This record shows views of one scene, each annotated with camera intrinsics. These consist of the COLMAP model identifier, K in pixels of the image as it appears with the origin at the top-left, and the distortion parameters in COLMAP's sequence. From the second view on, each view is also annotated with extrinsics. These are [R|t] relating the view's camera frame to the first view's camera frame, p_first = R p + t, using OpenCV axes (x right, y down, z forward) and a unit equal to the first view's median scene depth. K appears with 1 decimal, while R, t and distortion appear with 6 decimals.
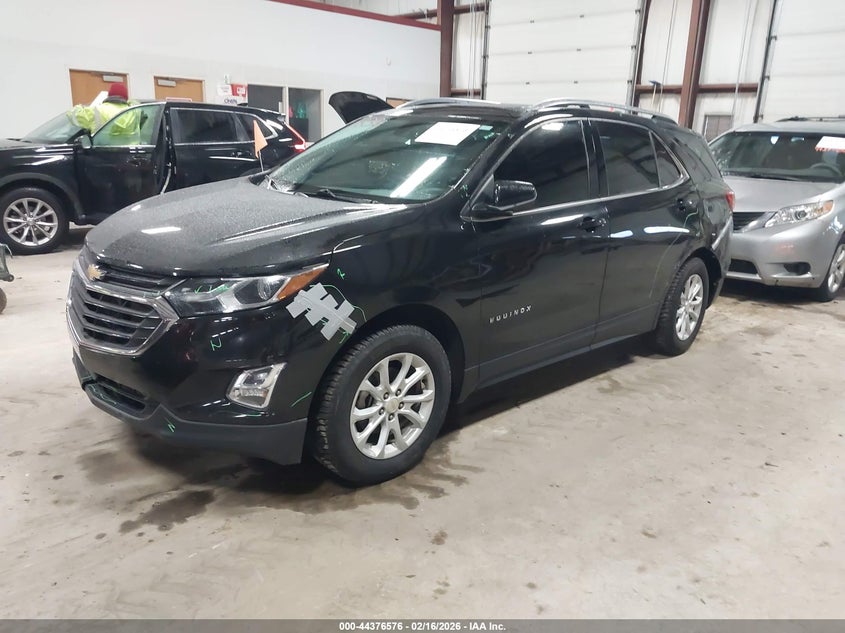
lens RADIAL K [[667.0, 0, 429.3], [0, 667.0, 317.2], [0, 0, 1]] dist [0.004869, -0.015206]
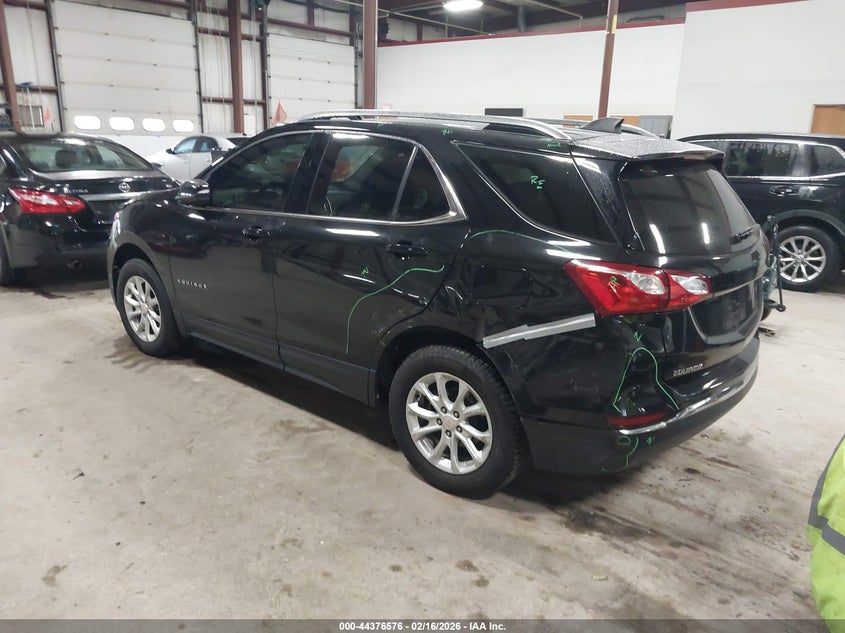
lens RADIAL K [[667.0, 0, 426.3], [0, 667.0, 317.7], [0, 0, 1]] dist [0.004869, -0.015206]
pose [[0.093265, 0.233692, -0.967827, 1.076366], [-0.293933, 0.935201, 0.197489, -0.252067], [0.951265, 0.266057, 0.155912, 0.940175]]
